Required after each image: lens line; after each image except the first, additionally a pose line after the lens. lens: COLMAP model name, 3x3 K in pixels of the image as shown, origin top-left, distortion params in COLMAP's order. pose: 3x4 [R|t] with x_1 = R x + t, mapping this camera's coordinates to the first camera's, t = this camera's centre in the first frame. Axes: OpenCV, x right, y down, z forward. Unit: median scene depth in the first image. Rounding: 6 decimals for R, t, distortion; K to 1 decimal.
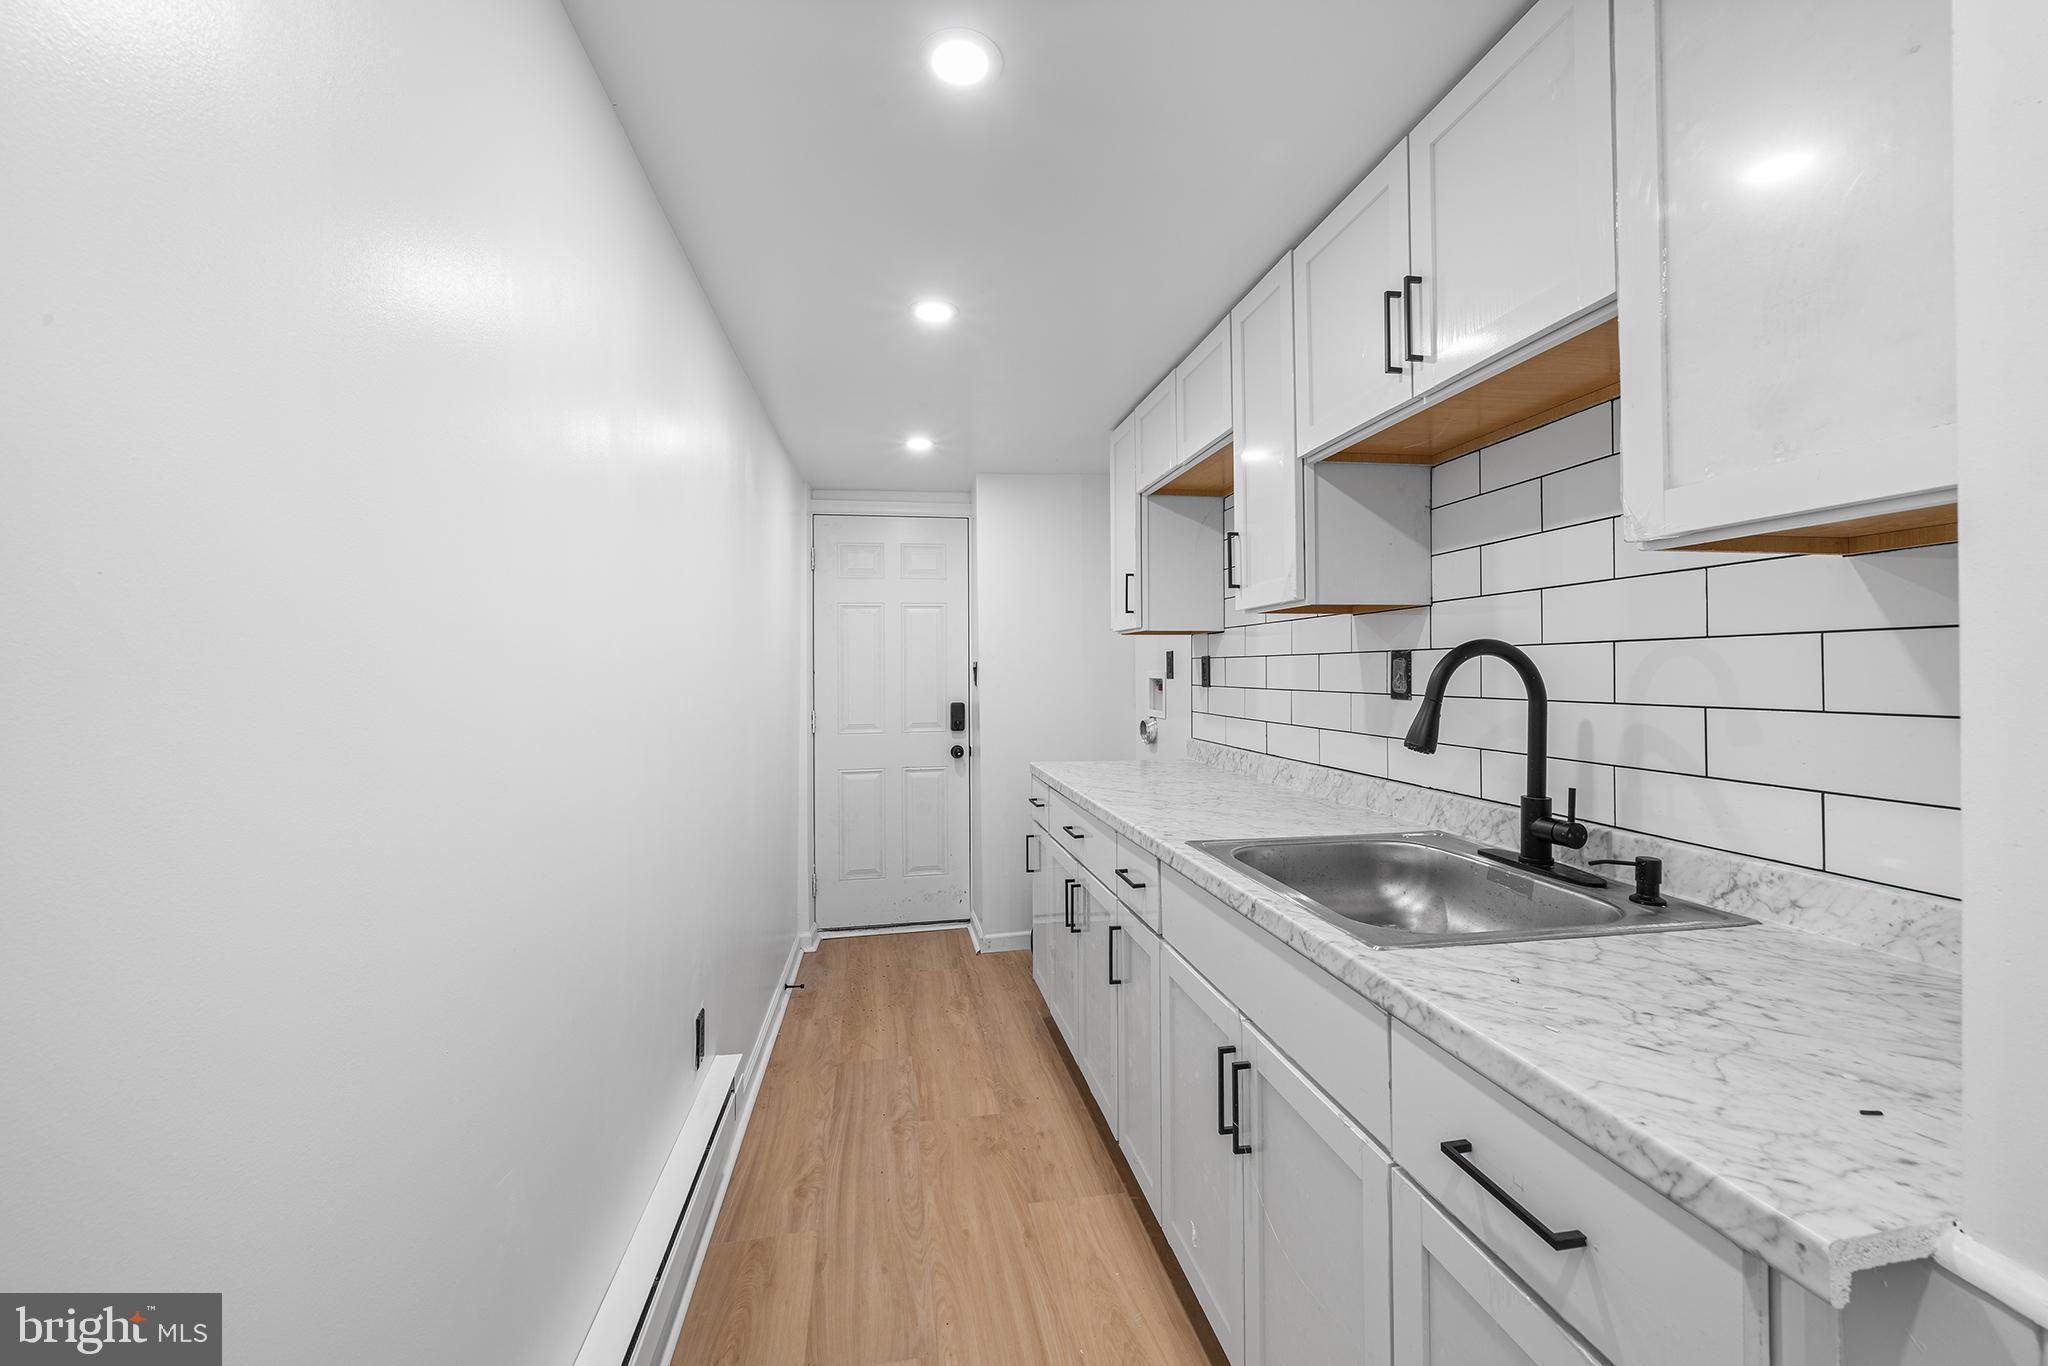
lens RADIAL K [[811.2, 0, 1024.0], [0, 811.2, 683.0], [0, 0, 1]] dist [0.000173, -0.000080]
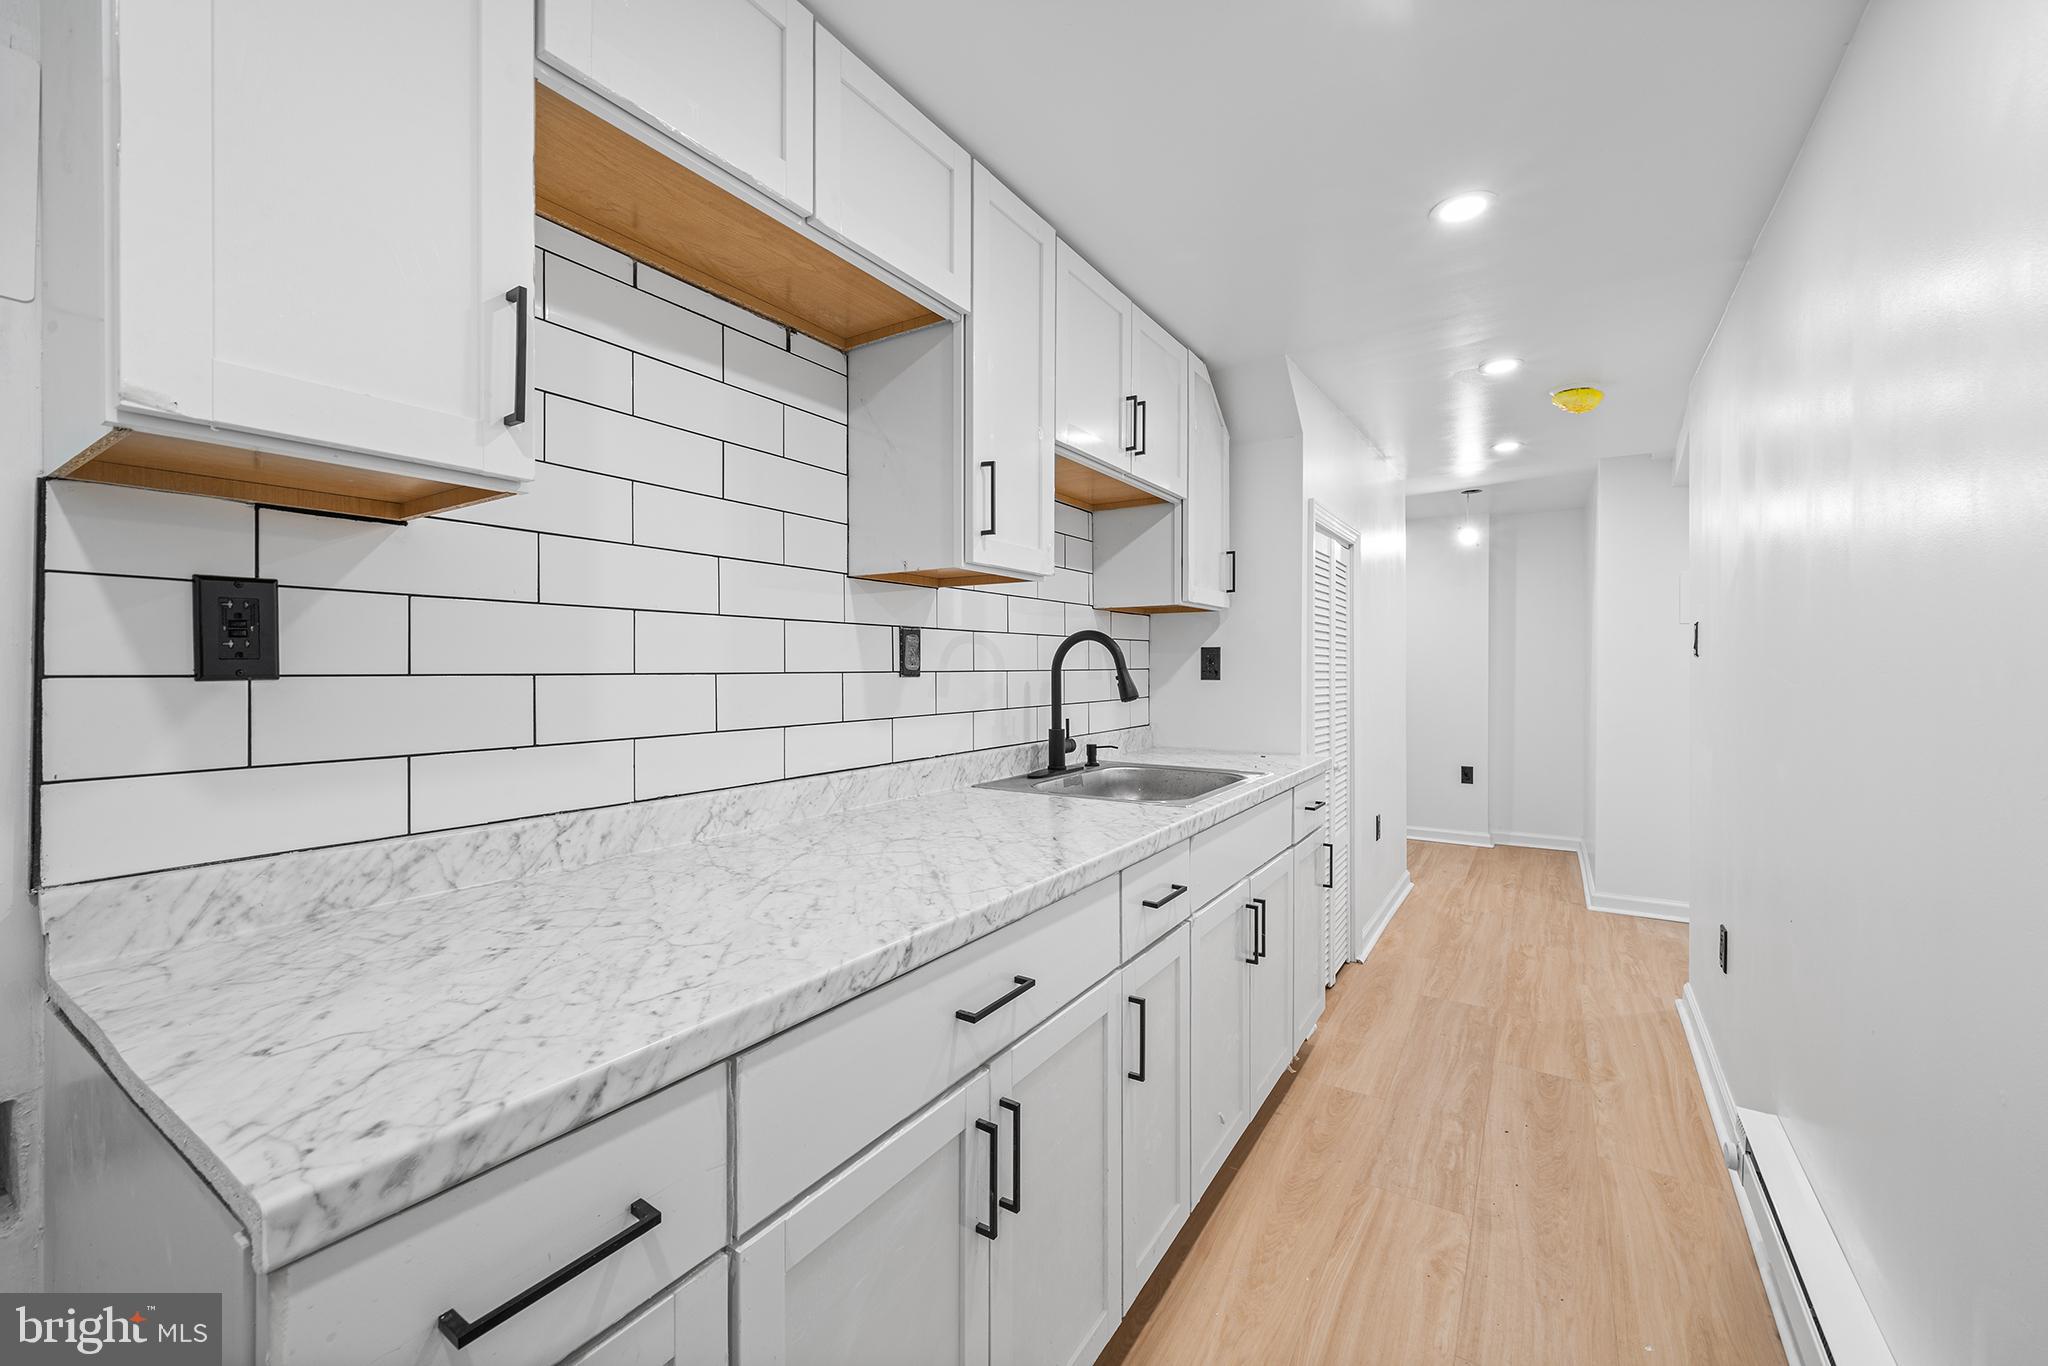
lens RADIAL K [[756.6, 0, 1016.8], [0, 756.6, 637.6], [0, 0, 1]] dist [-0.020866, -0.000065]
pose [[-0.711952, -0.003457, 0.702219, -0.369195], [-0.016623, 0.999791, -0.011931, -0.025287], [-0.702031, -0.020167, -0.711861, 2.111197]]
